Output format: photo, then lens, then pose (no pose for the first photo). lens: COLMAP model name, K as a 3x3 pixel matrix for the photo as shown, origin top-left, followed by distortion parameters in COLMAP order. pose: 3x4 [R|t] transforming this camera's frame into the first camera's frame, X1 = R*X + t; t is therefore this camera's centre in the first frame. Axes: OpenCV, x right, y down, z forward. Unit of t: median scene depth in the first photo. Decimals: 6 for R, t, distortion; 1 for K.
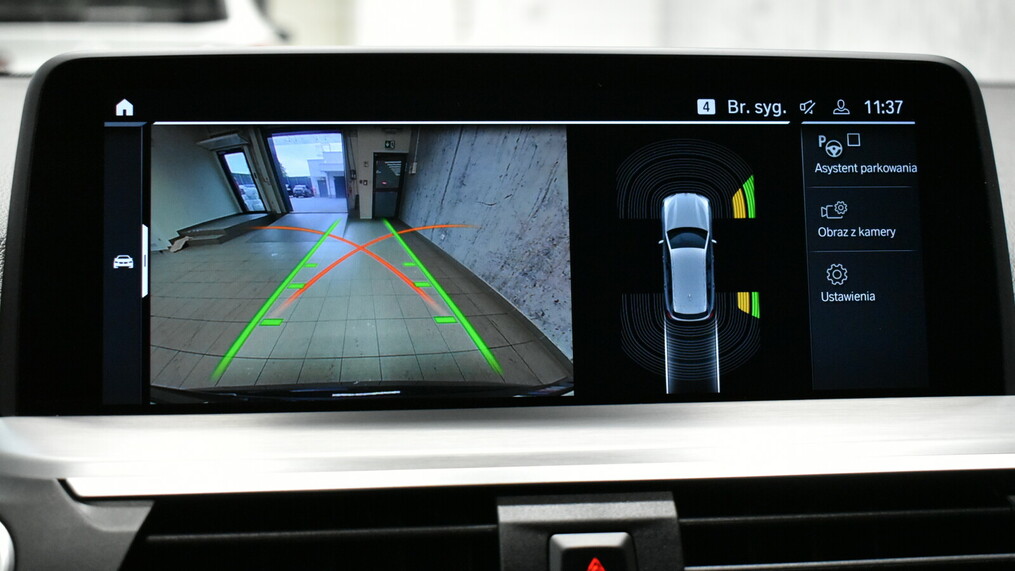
lens RADIAL K [[1375.4, 0, 507.5], [0, 1375.4, 285.5], [0, 0, 1]] dist [-0.011074, -0.011840]
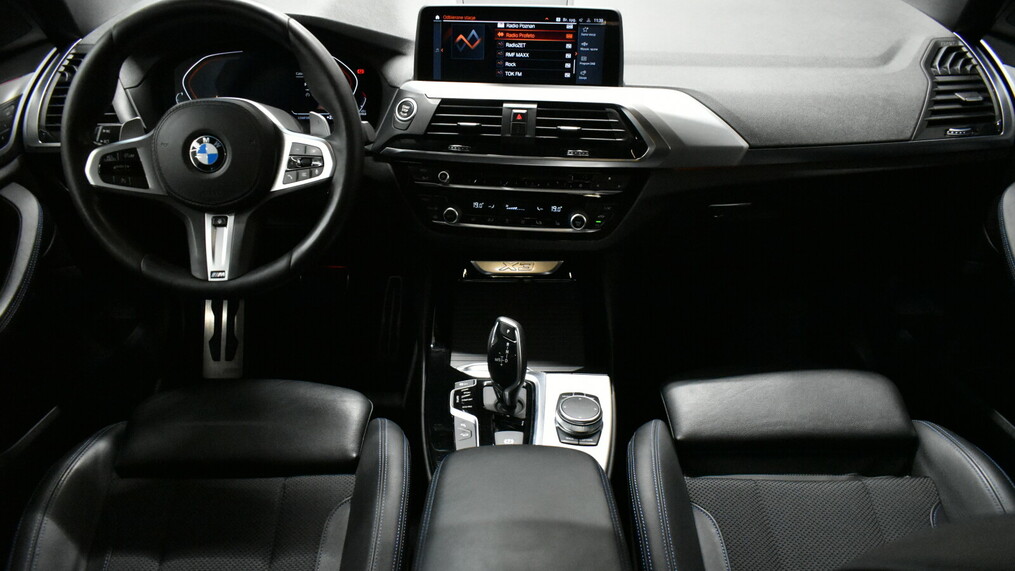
lens RADIAL K [[778.3, 0, 507.5], [0, 778.3, 285.5], [0, 0, 1]] dist [-0.015097, 0.003517]
pose [[0.969713, 0.112204, -0.216948, 0.698826], [-0.026274, 0.931002, 0.364068, -0.264087], [0.242829, -0.347342, 0.905753, -1.852167]]
